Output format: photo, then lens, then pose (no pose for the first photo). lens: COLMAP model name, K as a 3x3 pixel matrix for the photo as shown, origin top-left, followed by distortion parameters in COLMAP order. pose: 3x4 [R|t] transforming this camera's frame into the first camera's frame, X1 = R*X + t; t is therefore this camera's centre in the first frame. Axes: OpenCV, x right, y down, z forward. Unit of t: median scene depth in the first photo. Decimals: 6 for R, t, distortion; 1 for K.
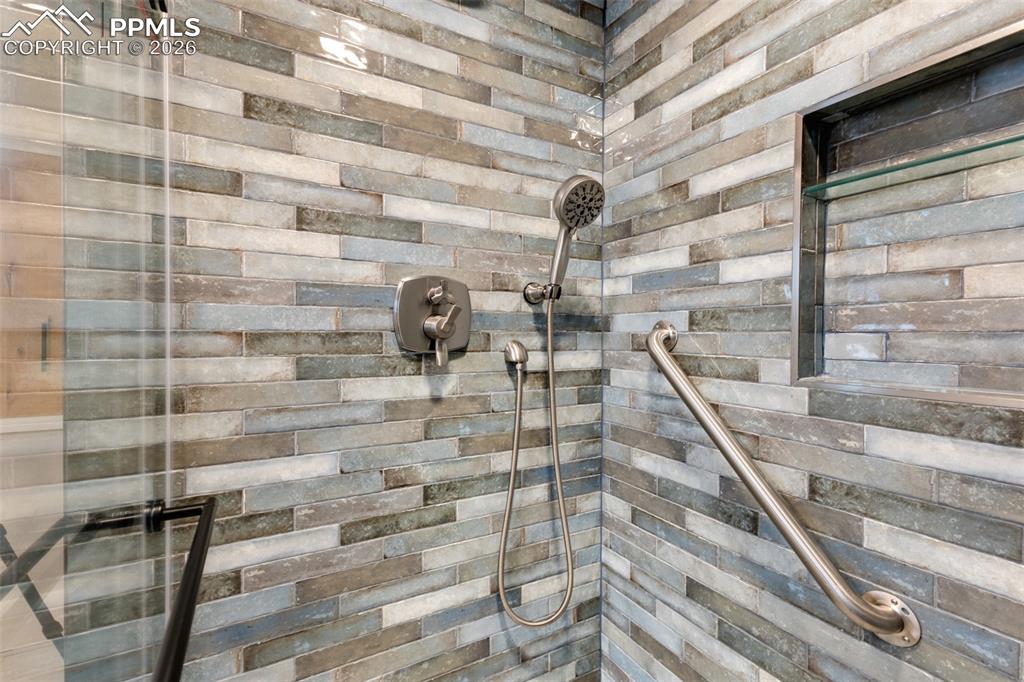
lens RADIAL K [[450.0, 0, 514.1], [0, 450.0, 339.3], [0, 0, 1]] dist [0.011624, -0.000280]
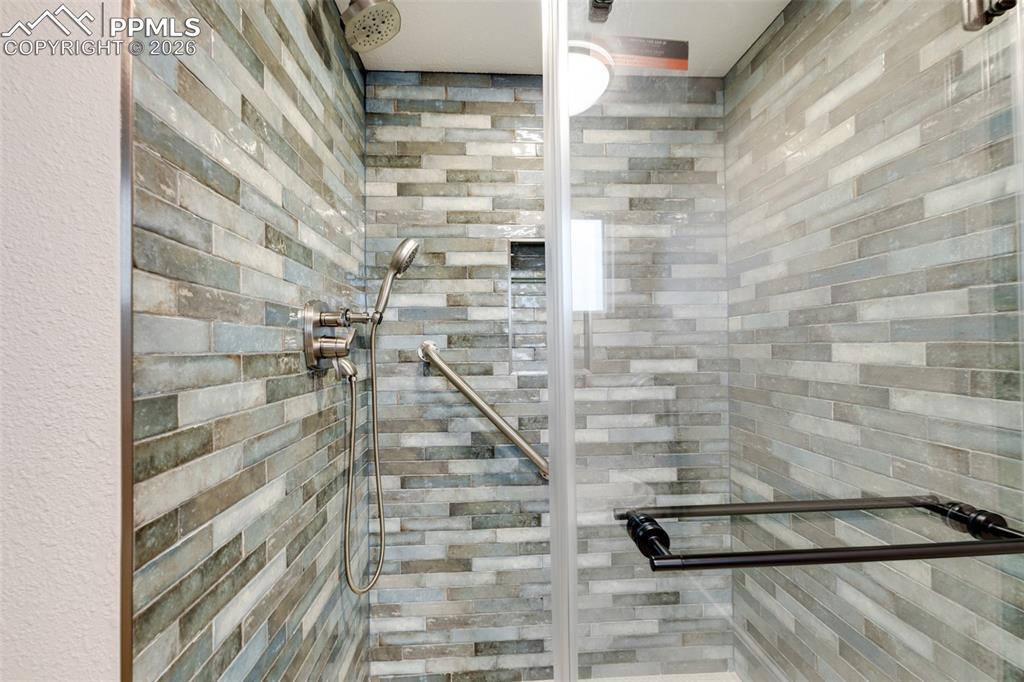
lens RADIAL K [[450.0, 0, 519.1], [0, 450.0, 341.0], [0, 0, 1]] dist [0.011624, -0.000280]
pose [[0.428941, 0.002866, 0.903328, -0.959991], [0.022595, 0.999648, -0.013901, -0.015300], [-0.903050, 0.026373, 0.428726, 0.093813]]
